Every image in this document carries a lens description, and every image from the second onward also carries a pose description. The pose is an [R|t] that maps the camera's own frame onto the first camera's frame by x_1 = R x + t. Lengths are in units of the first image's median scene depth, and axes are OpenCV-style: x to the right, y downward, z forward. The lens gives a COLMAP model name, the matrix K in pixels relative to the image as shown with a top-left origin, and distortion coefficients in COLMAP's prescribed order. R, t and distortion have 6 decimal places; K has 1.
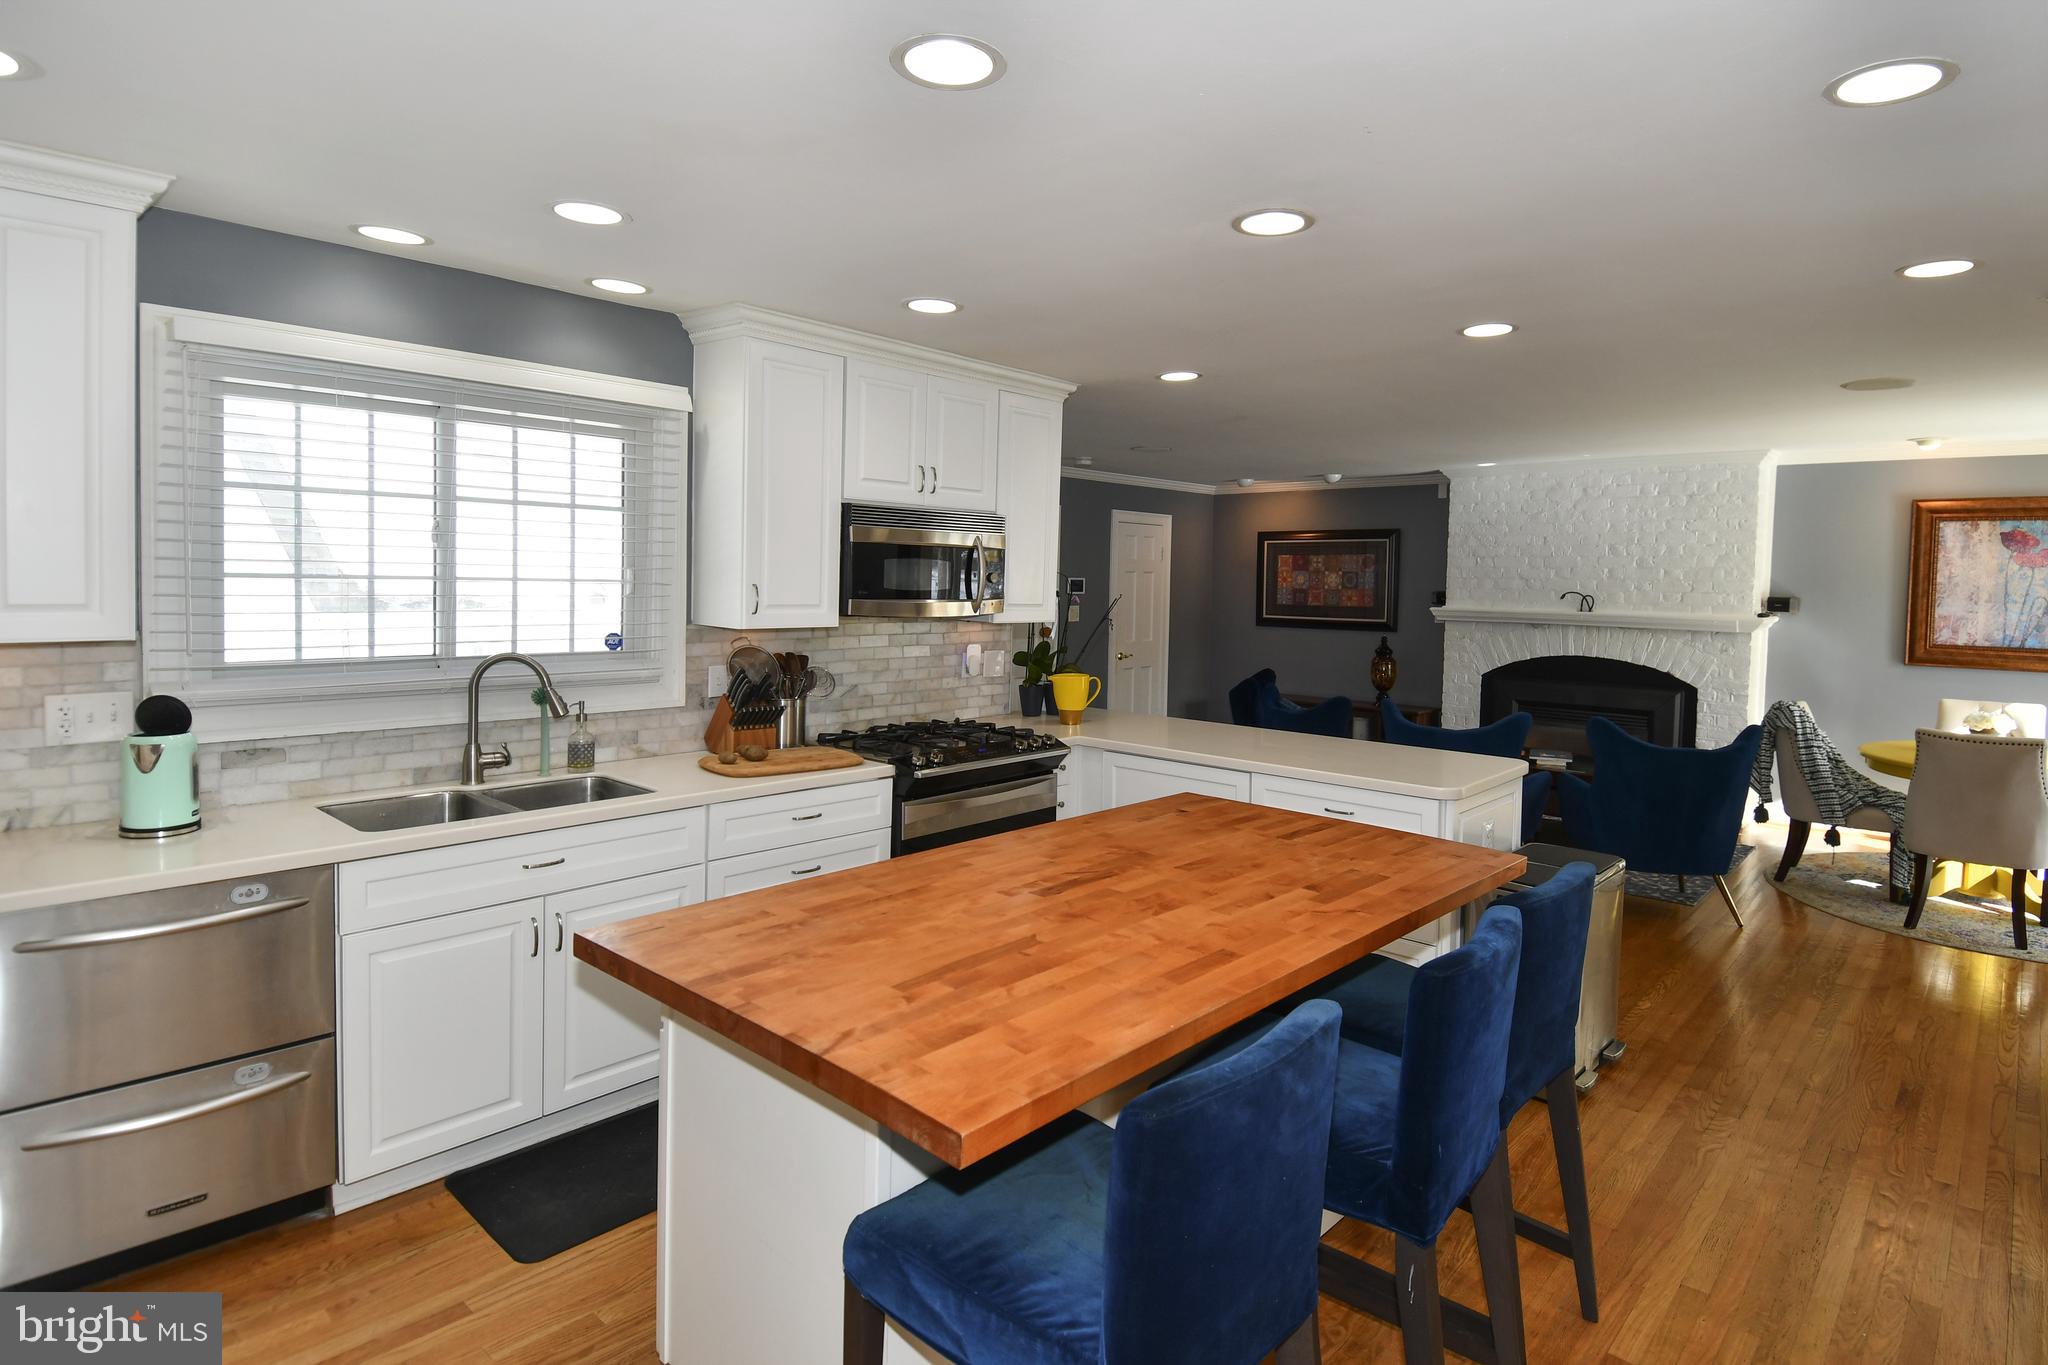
lens RADIAL K [[1097.5, 0, 1064.6], [0, 1097.5, 630.4], [0, 0, 1]] dist [0.004897, -0.032504]
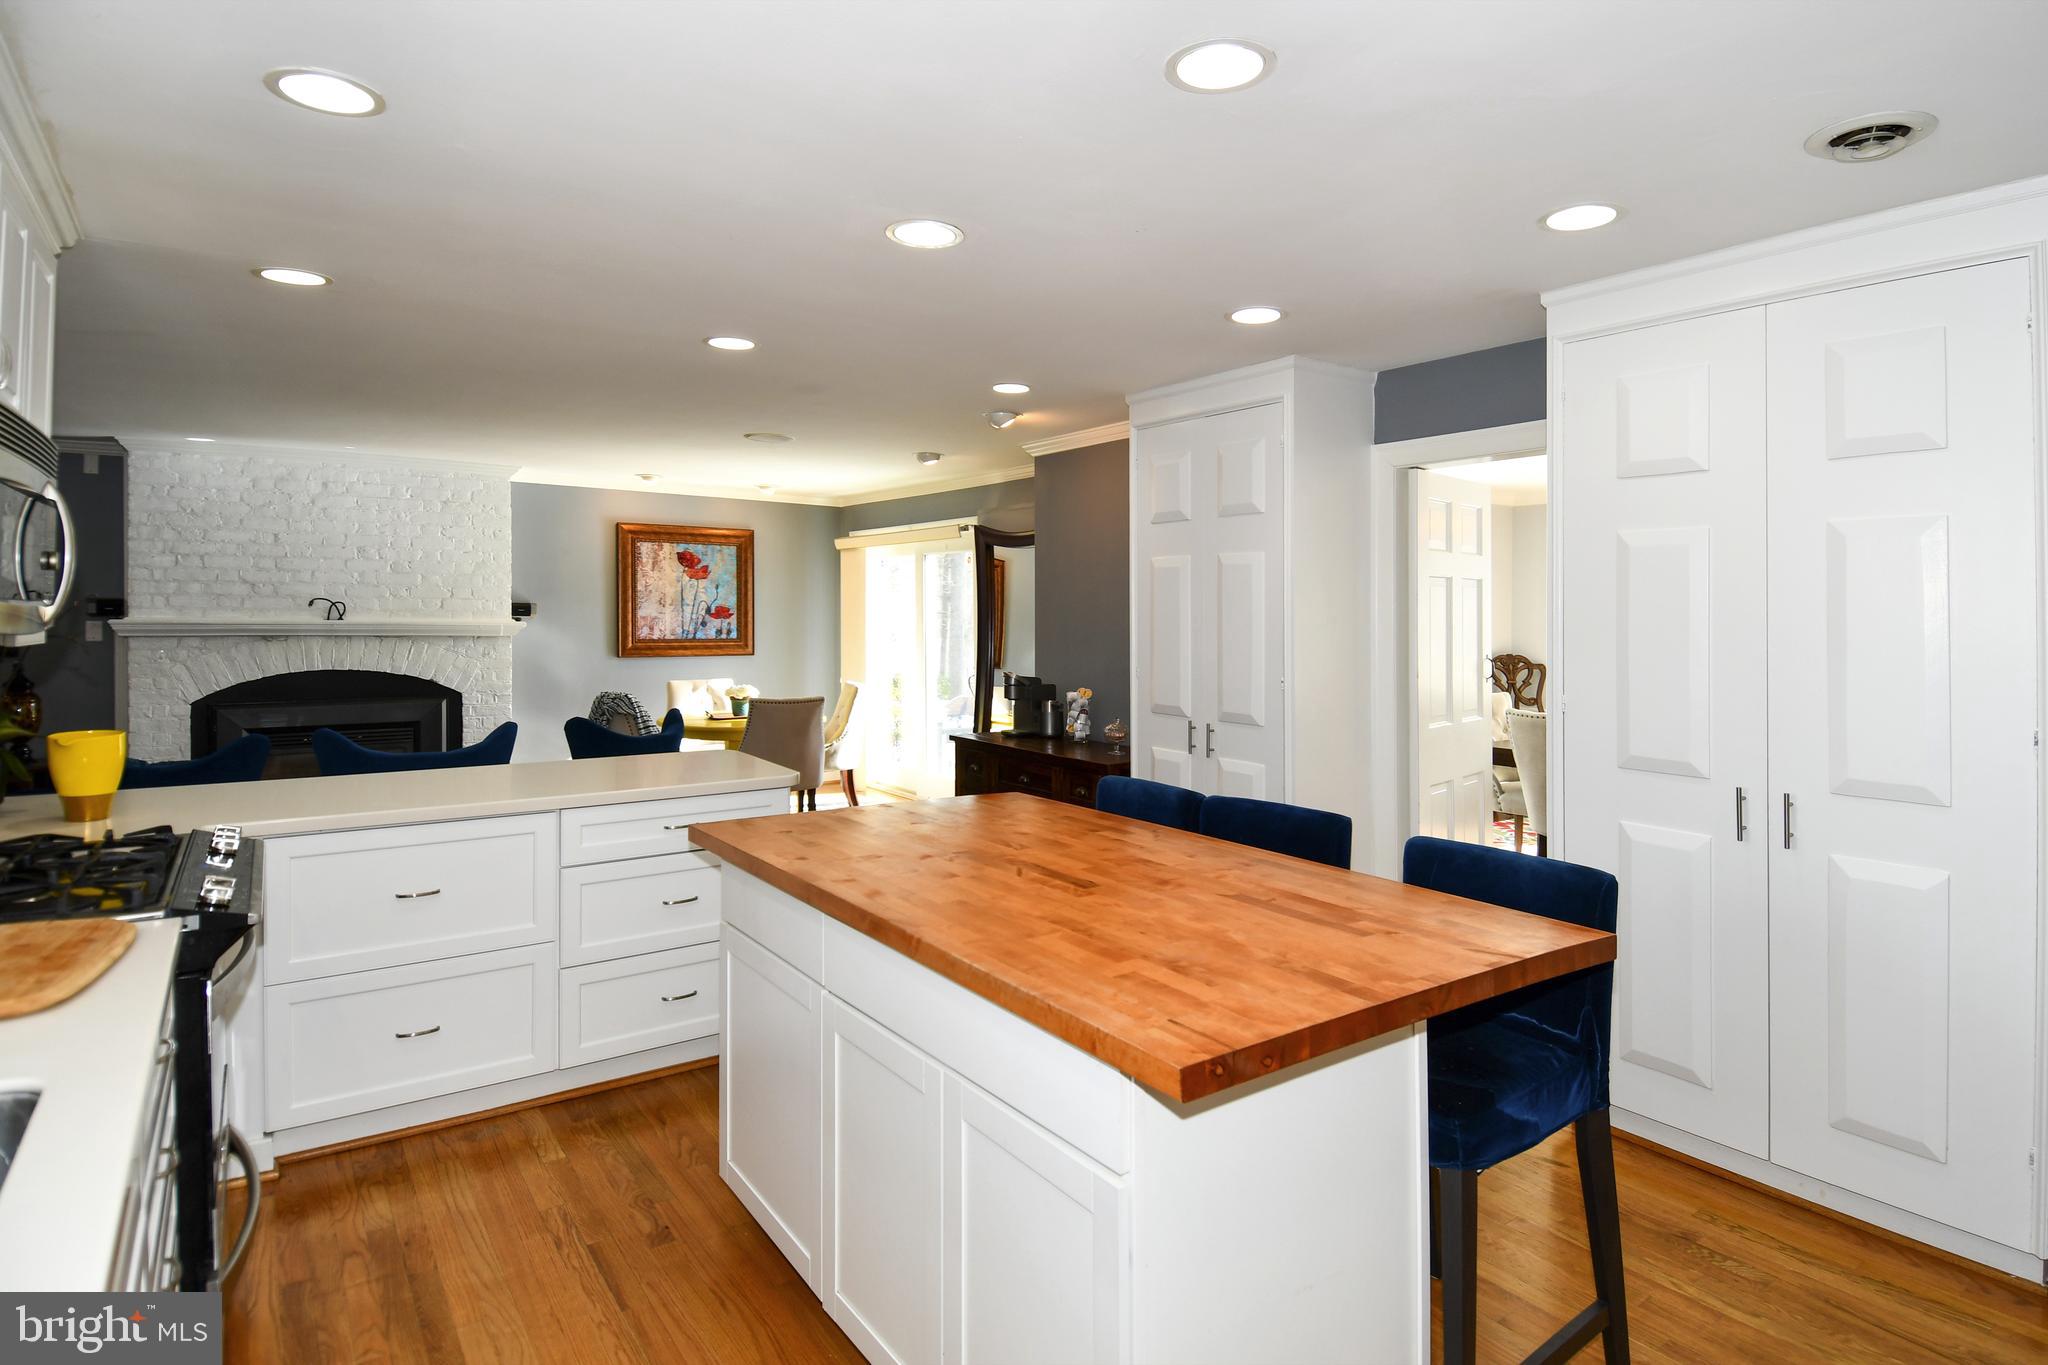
lens RADIAL K [[1097.5, 0, 1064.6], [0, 1097.5, 630.4], [0, 0, 1]] dist [0.004897, -0.032504]
pose [[0.175483, -0.026948, 0.984114, -0.305968], [0.038212, 0.999058, 0.020544, -0.004123], [-0.983741, 0.034000, 0.176347, 0.256508]]
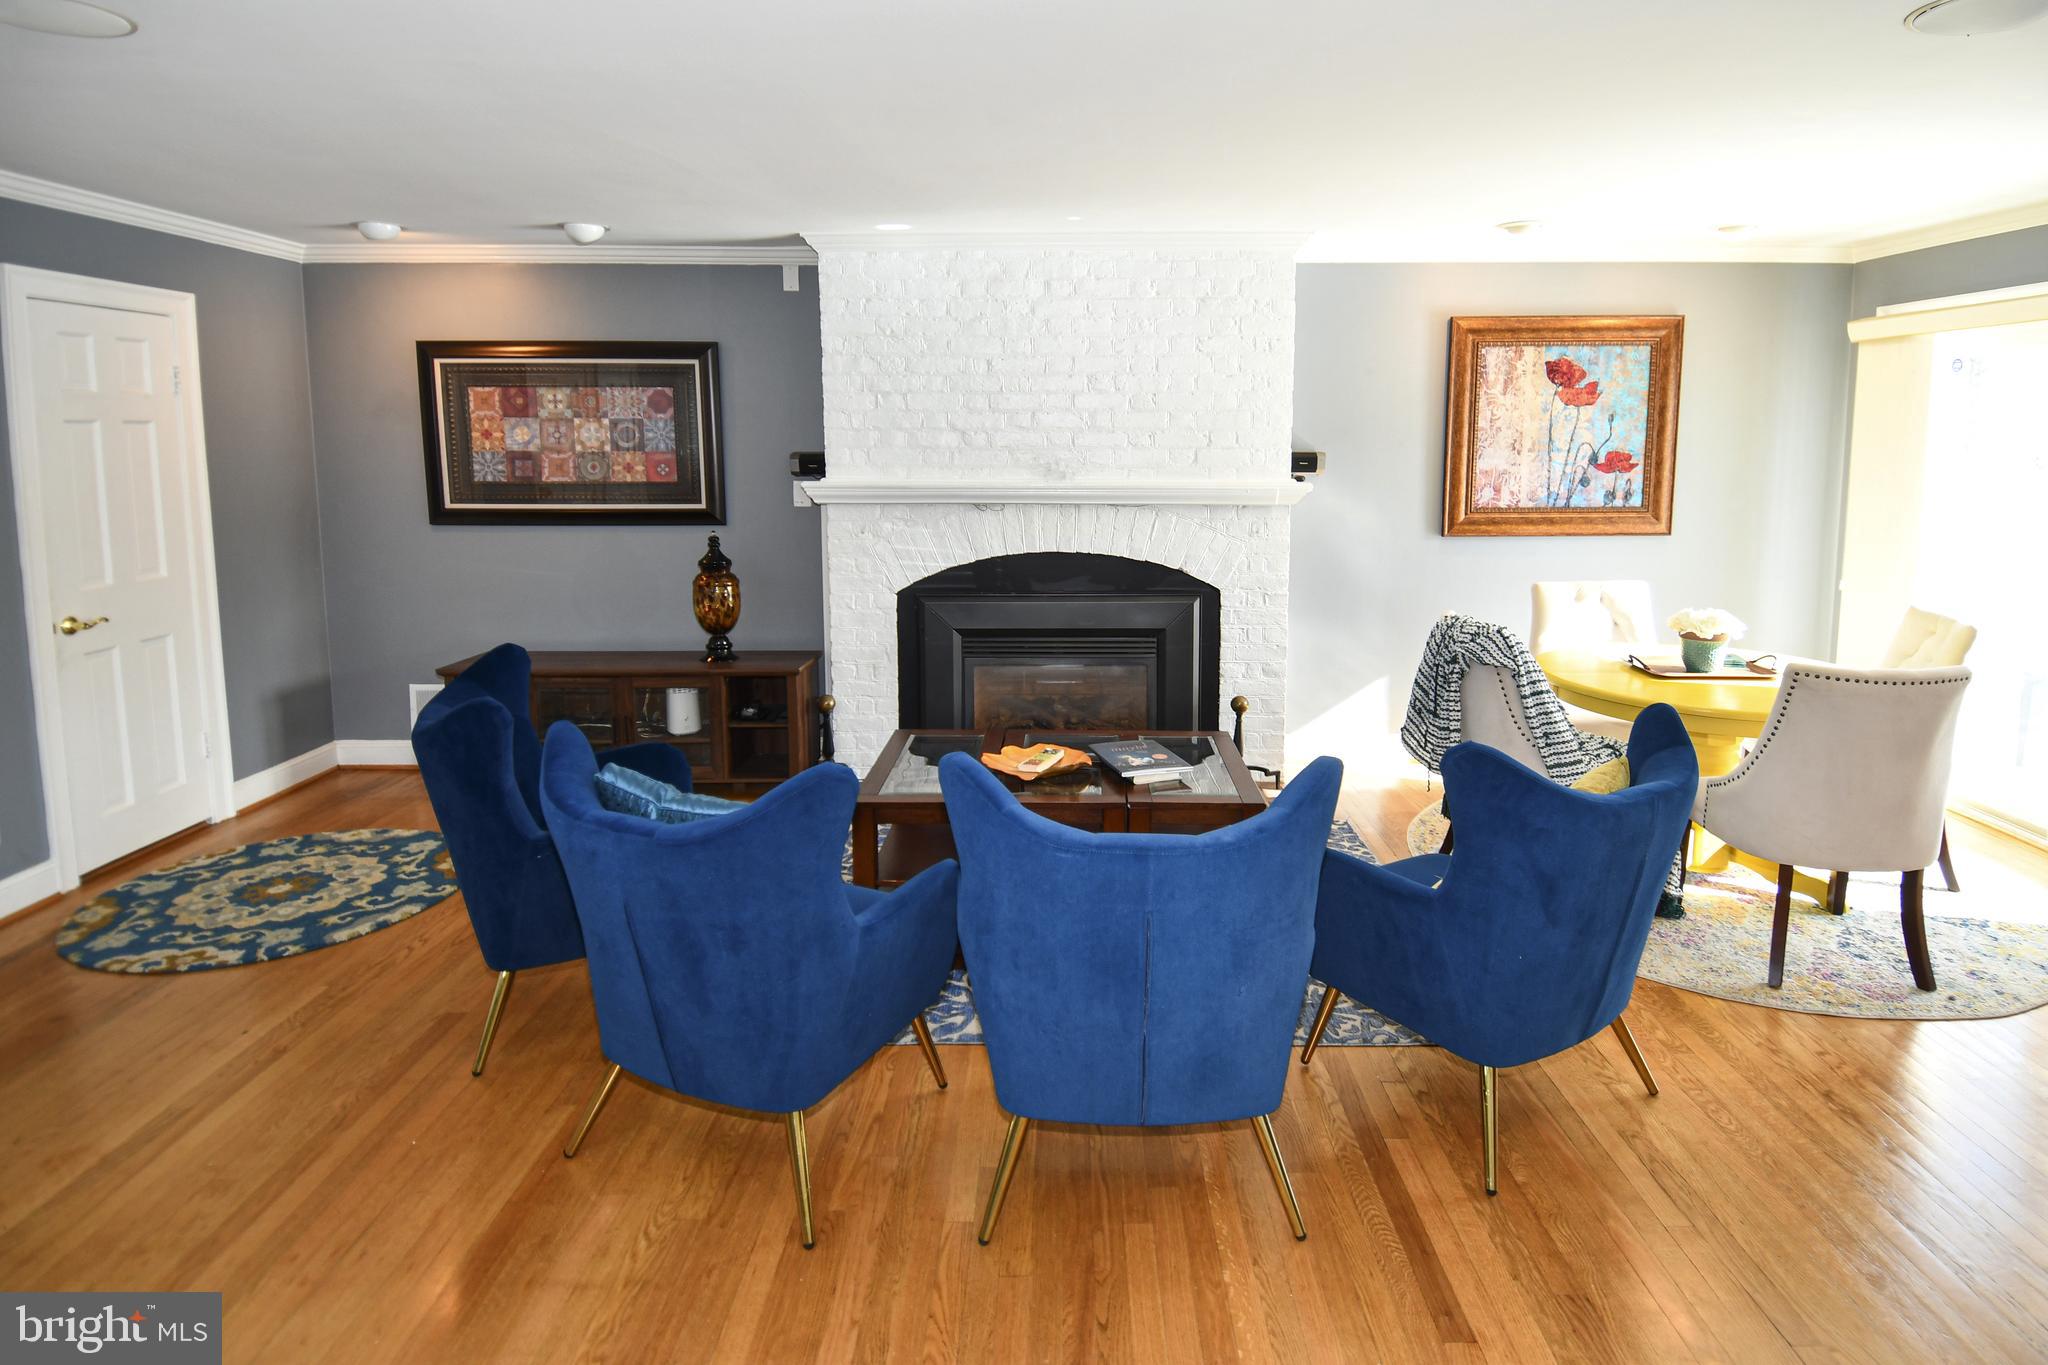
lens RADIAL K [[1111.6, 0, 1050.7], [0, 1111.6, 579.1], [0, 0, 1]] dist [0.061777, -0.054493]
pose [[0.729644, -0.100157, 0.676453, 0.033106], [0.042974, 0.993976, 0.100817, -0.026187], [-0.682476, -0.044491, 0.729553, 0.540489]]
